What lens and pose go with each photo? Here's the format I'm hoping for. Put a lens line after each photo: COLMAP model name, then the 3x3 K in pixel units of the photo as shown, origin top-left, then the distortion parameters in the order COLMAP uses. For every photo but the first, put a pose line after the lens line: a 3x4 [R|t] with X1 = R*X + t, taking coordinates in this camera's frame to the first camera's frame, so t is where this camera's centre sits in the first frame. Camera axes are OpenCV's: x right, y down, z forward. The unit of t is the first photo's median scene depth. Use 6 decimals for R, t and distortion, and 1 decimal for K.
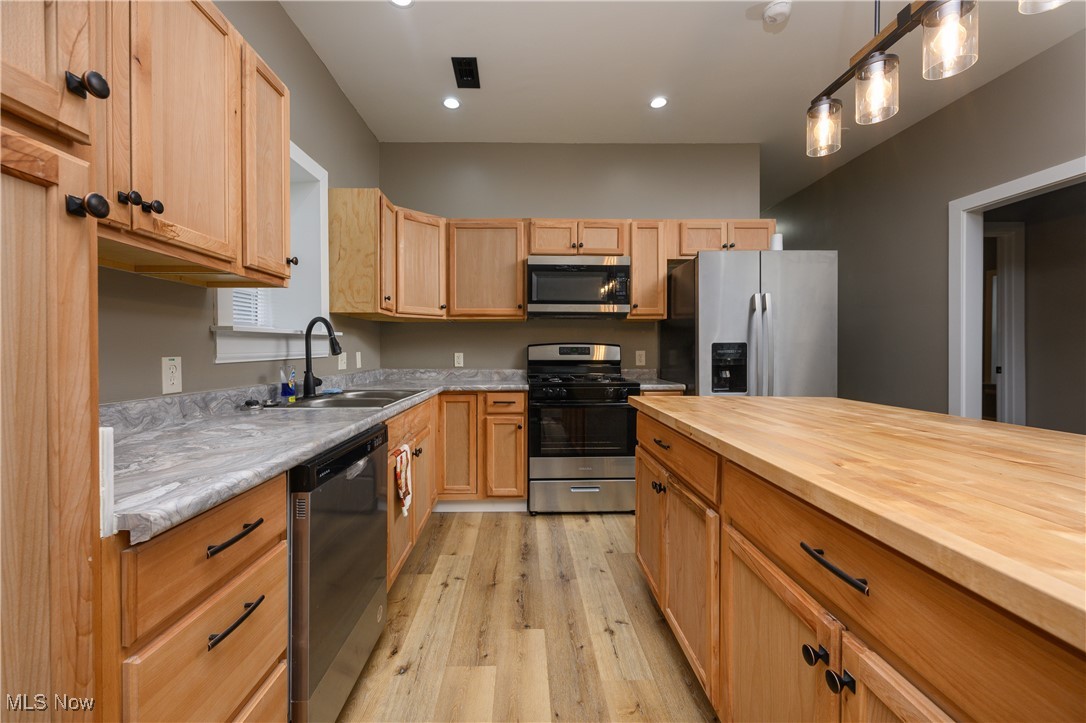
lens RADIAL K [[439.4, 0, 540.4], [0, 439.4, 353.2], [0, 0, 1]] dist [0.001330, 0.000021]
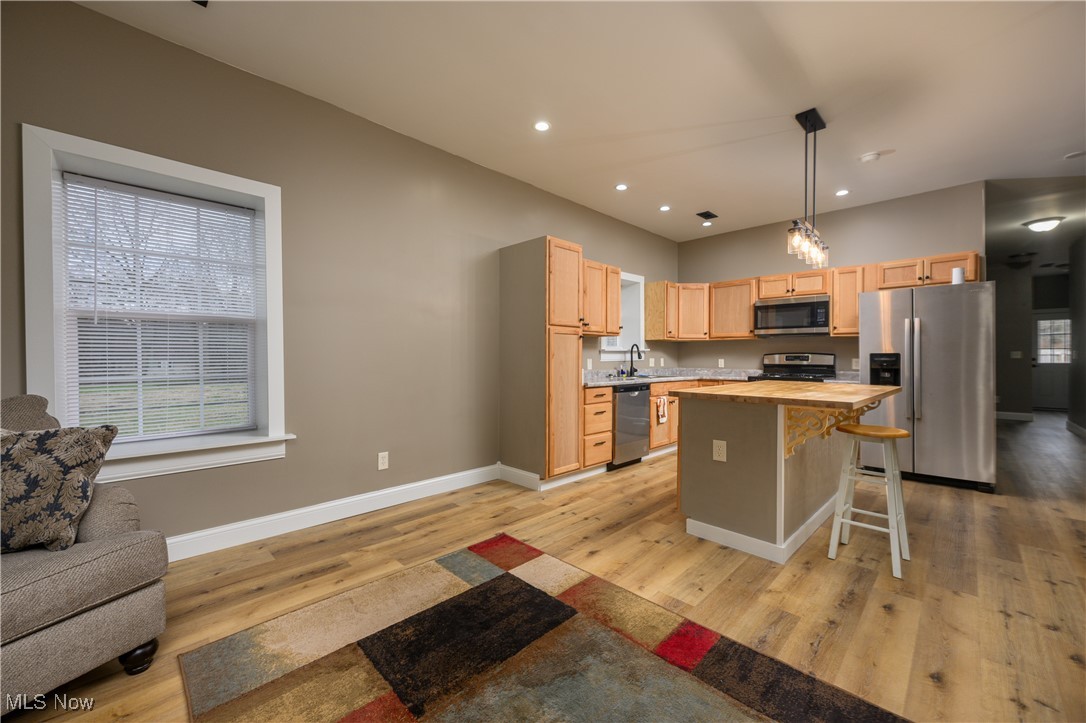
lens RADIAL K [[414.3, 0, 542.1], [0, 414.3, 359.4], [0, 0, 1]] dist [0.000888, 0.000043]
pose [[0.693269, 0.006514, -0.720649, 0.595782], [-0.008586, 0.999963, 0.000780, 0.005665], [0.720628, 0.005647, 0.693299, -0.728753]]
